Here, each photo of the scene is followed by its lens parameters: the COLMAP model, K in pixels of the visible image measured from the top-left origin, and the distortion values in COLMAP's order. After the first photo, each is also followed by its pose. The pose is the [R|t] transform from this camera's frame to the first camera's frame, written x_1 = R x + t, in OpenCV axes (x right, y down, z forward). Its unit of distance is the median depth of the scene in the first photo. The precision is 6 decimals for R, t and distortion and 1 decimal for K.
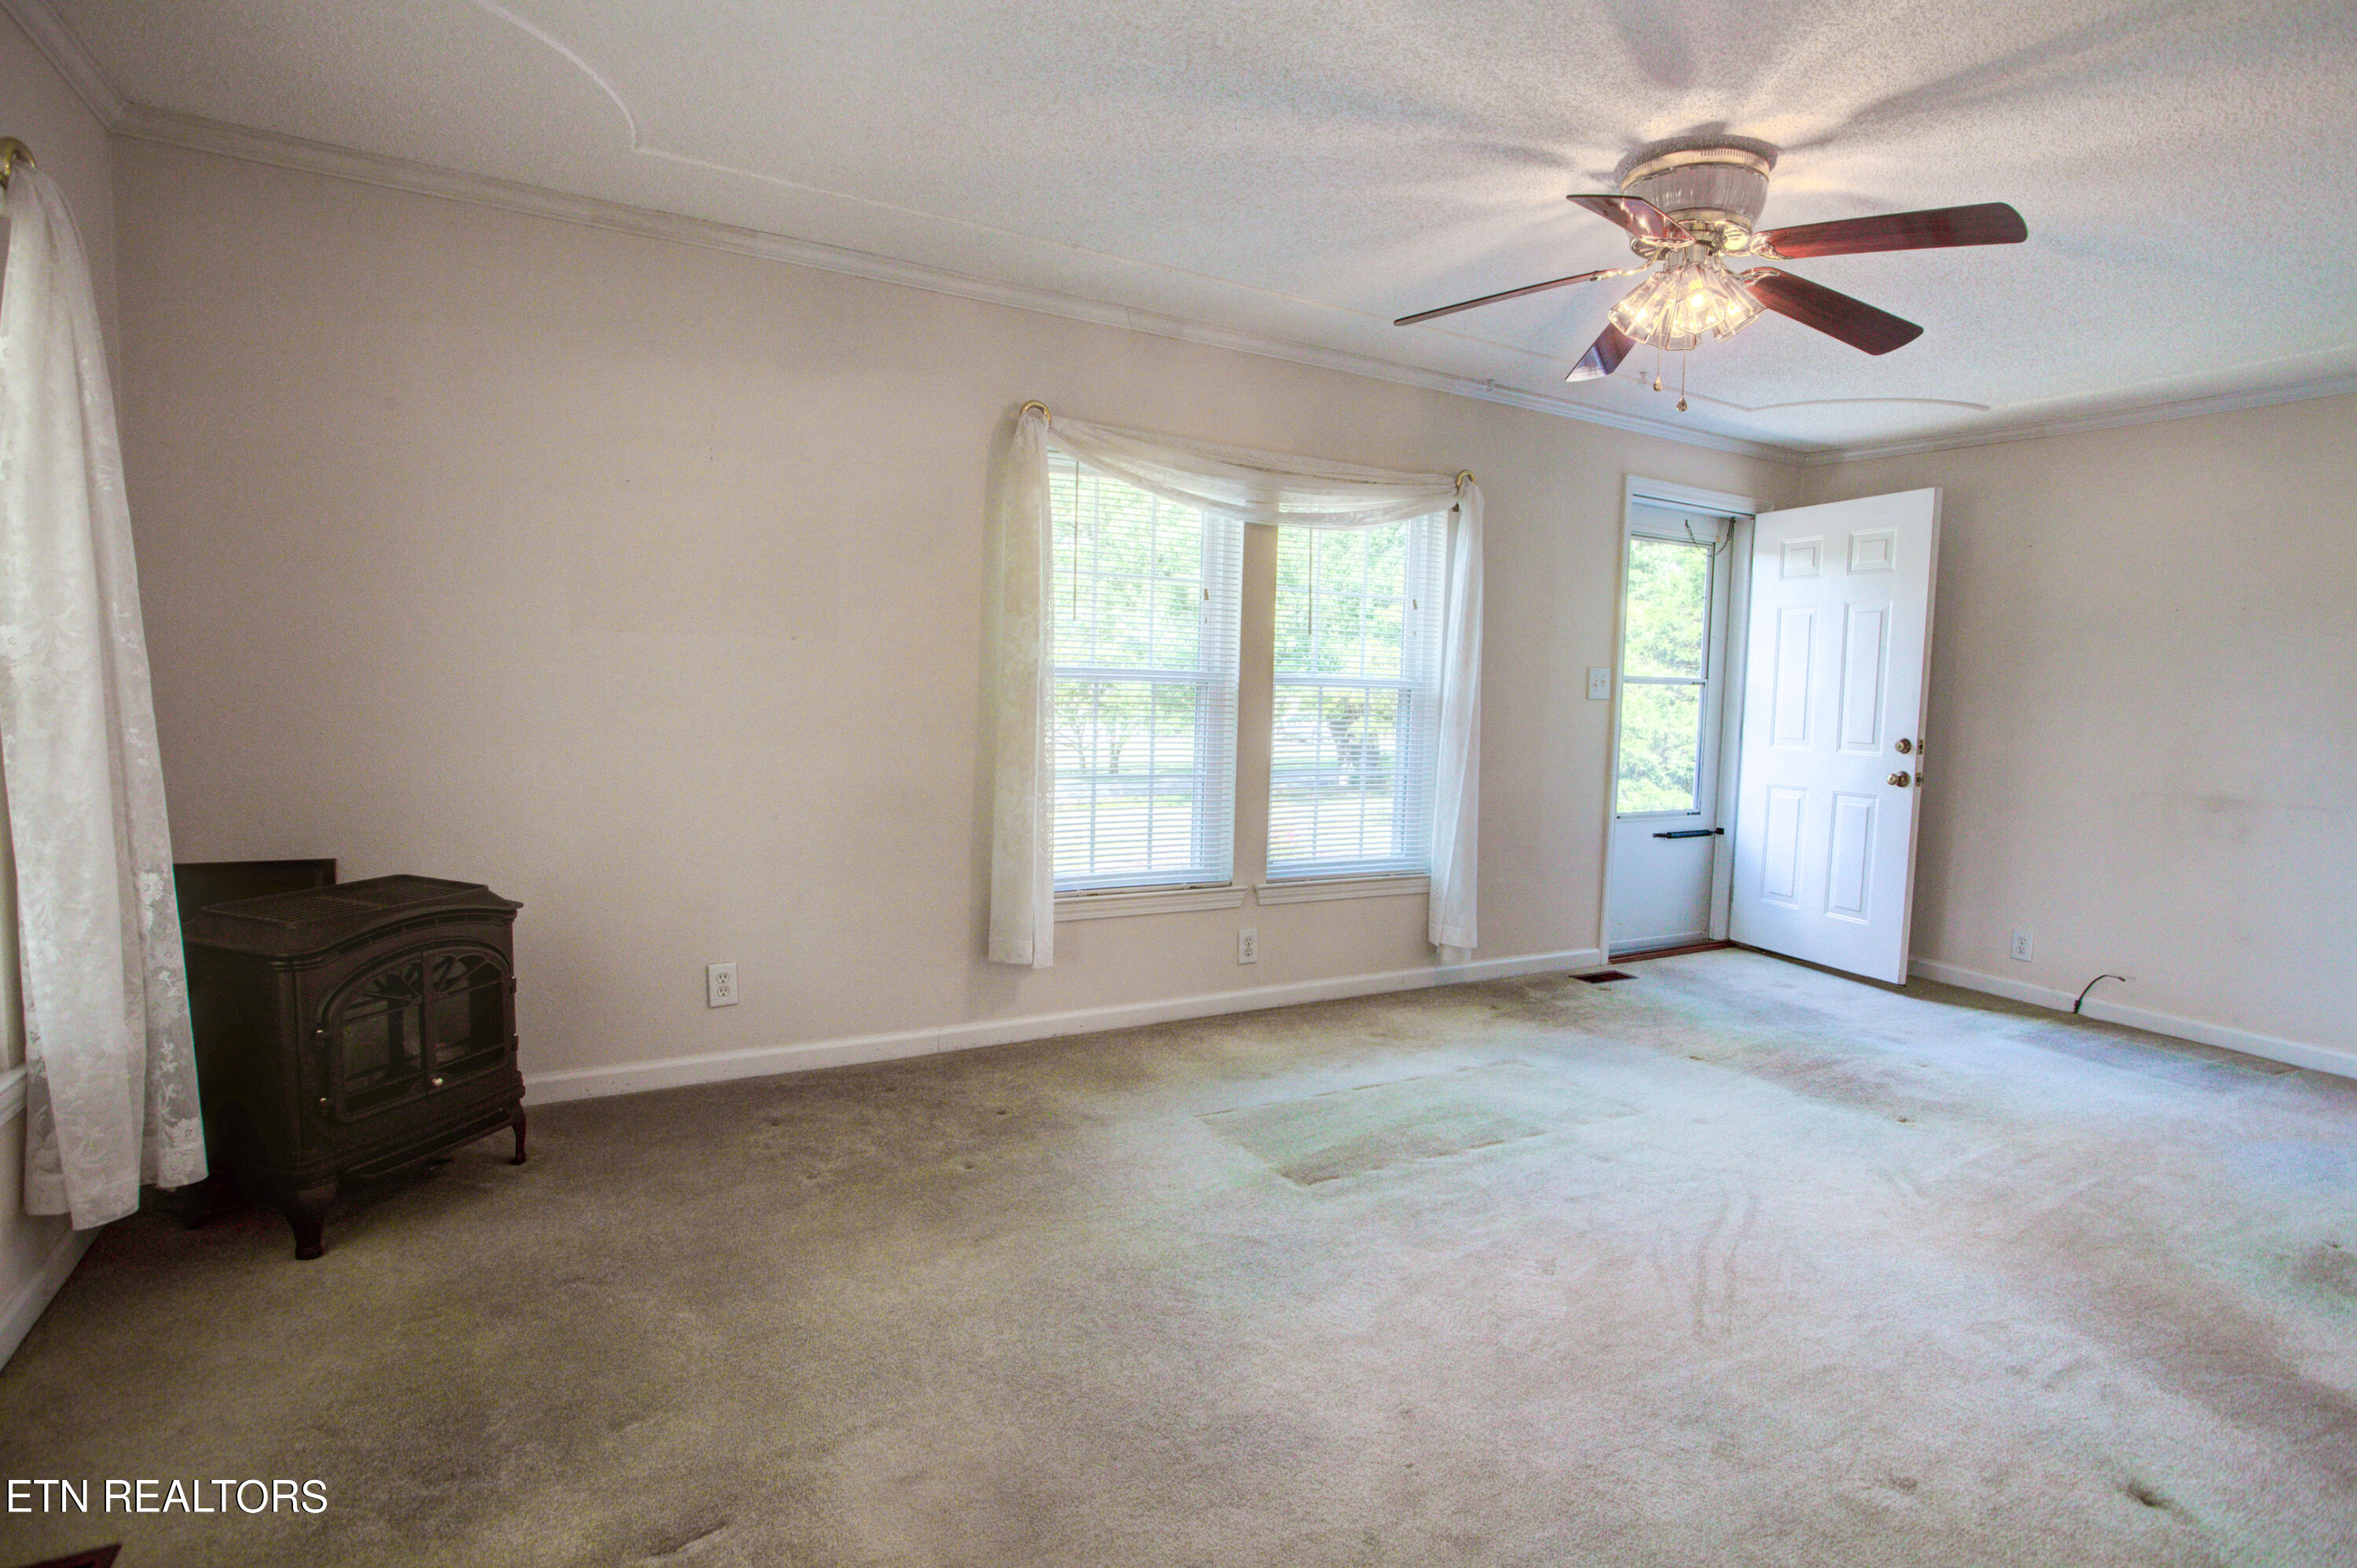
lens RADIAL K [[1212.4, 0, 1178.5], [0, 1212.4, 784.0], [0, 0, 1]] dist [-0.068904, 0.041723]
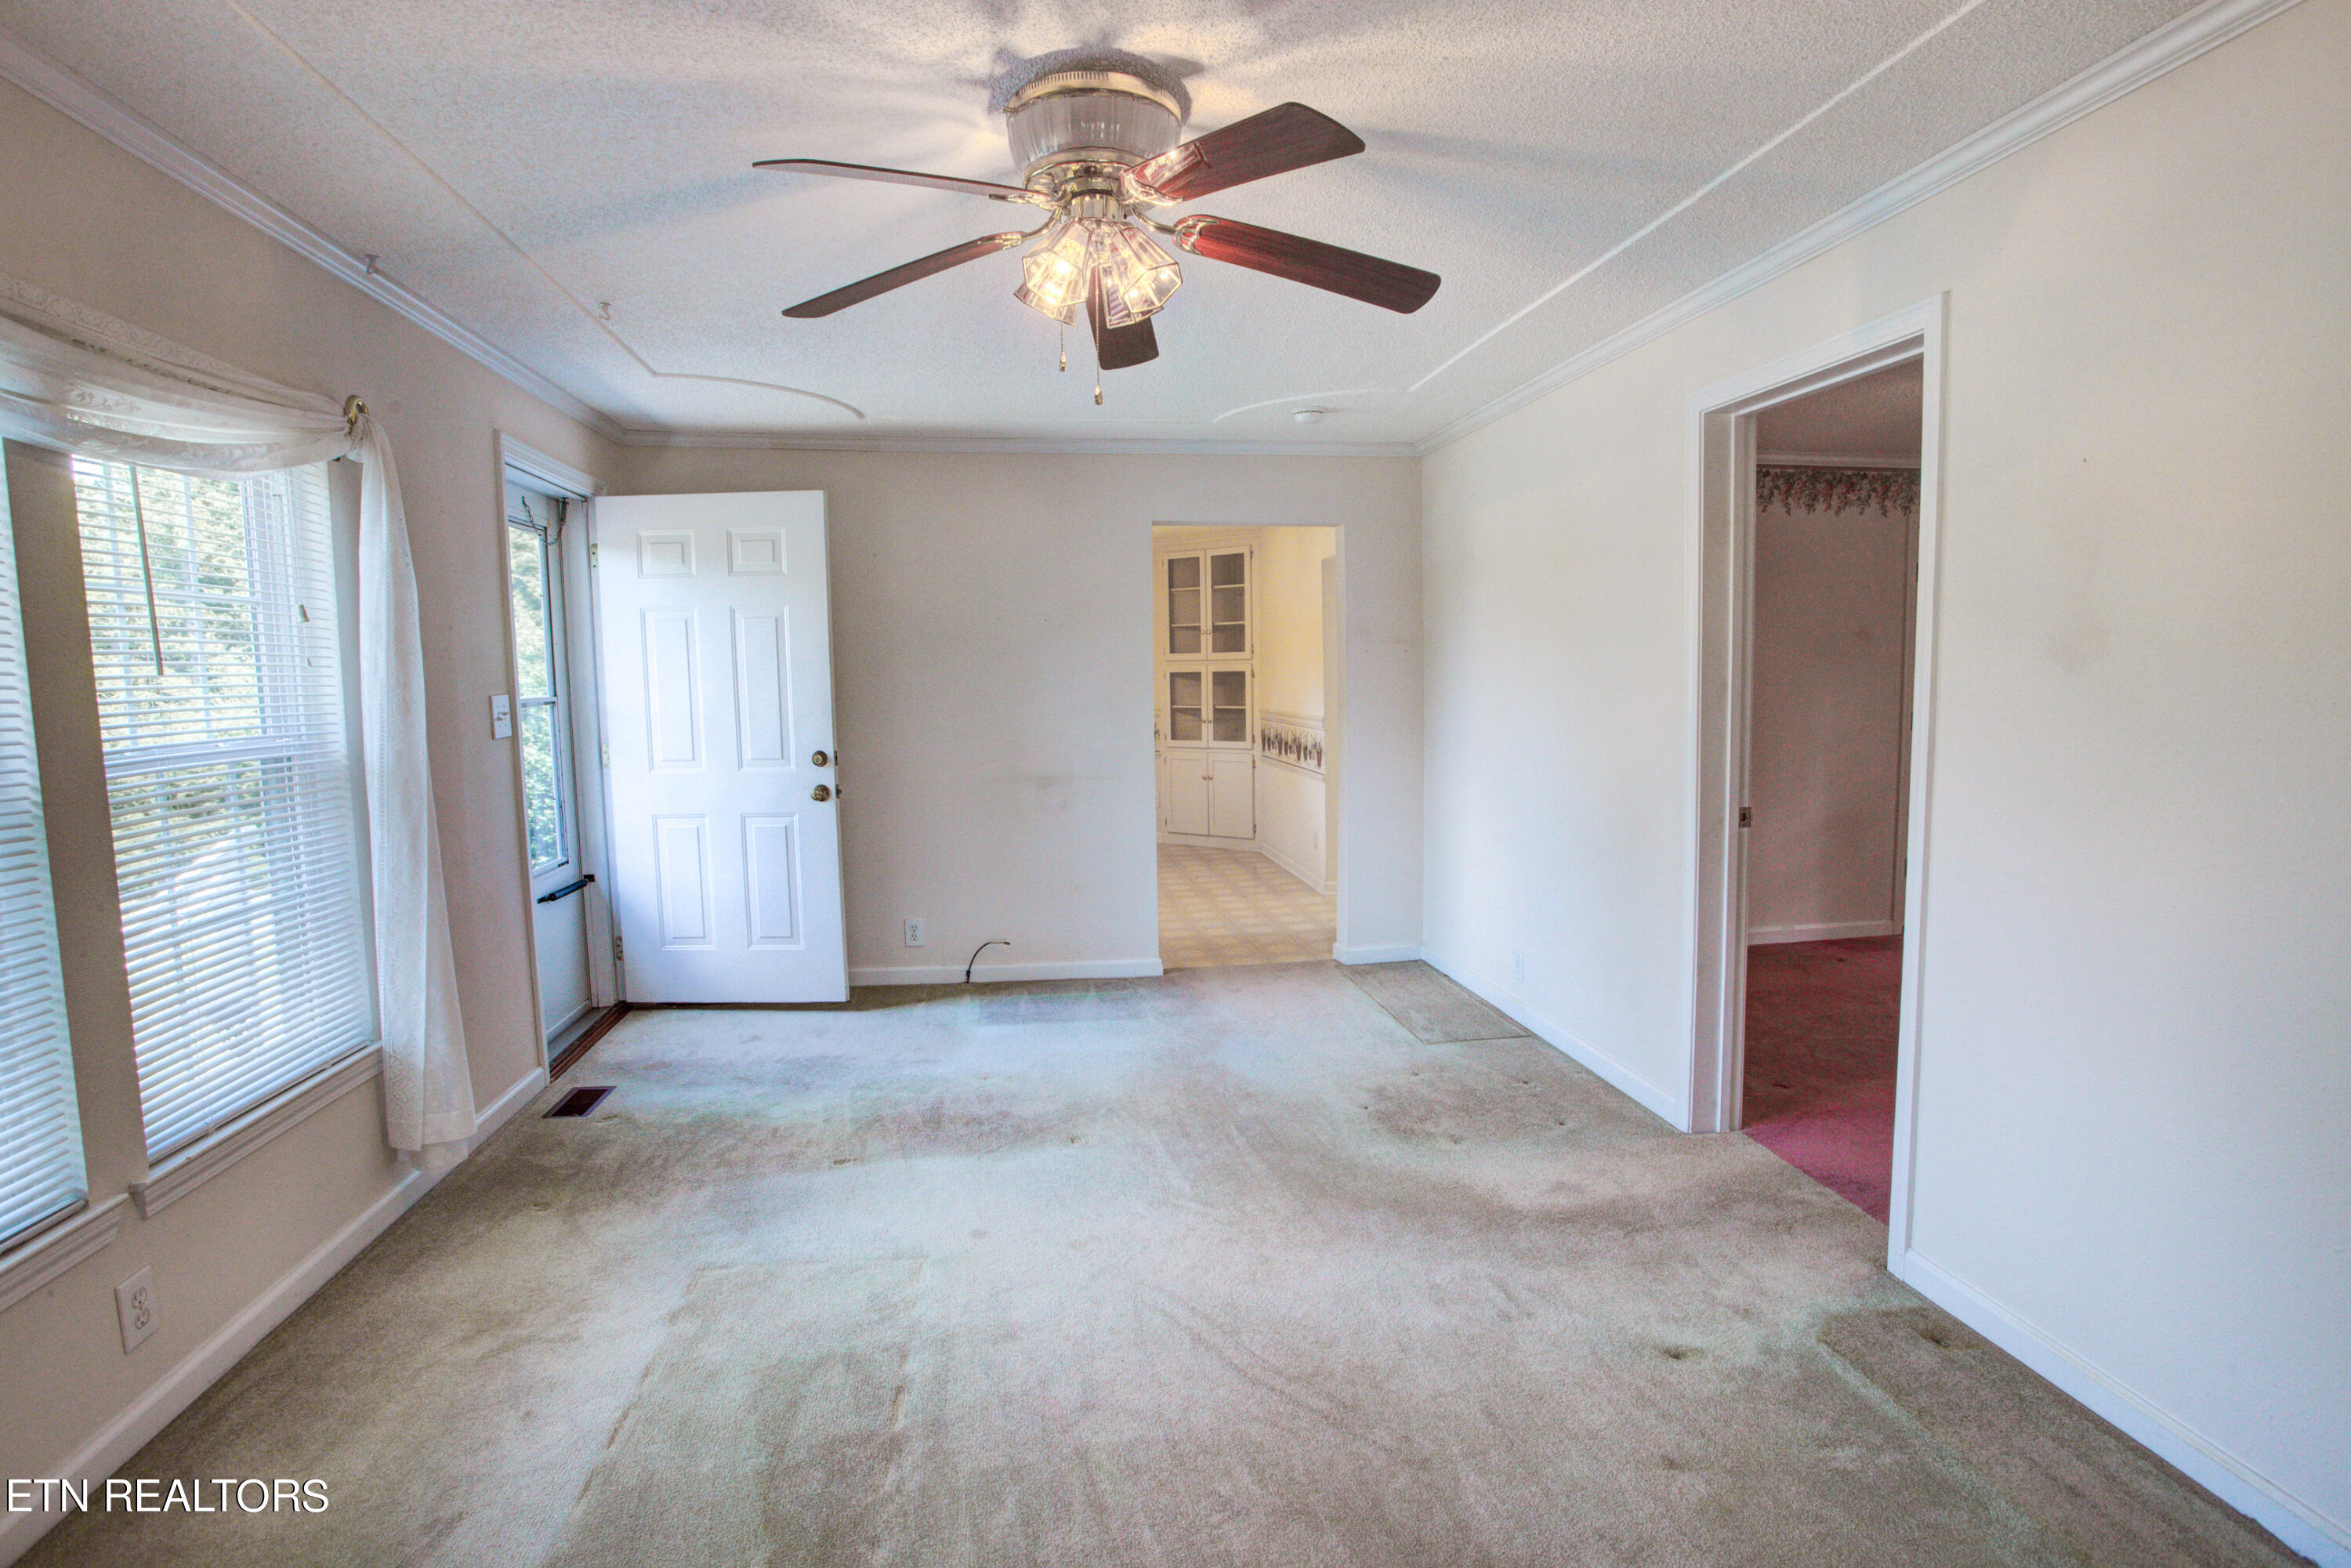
lens RADIAL K [[1209.3, 0, 1175.5], [0, 1209.3, 784.0], [0, 0, 1]] dist [-0.068904, 0.041723]
pose [[0.356708, -0.122029, 0.926212, -0.197733], [0.099749, 0.990740, 0.092114, -0.075534], [-0.928875, 0.059531, 0.365577, 0.394208]]
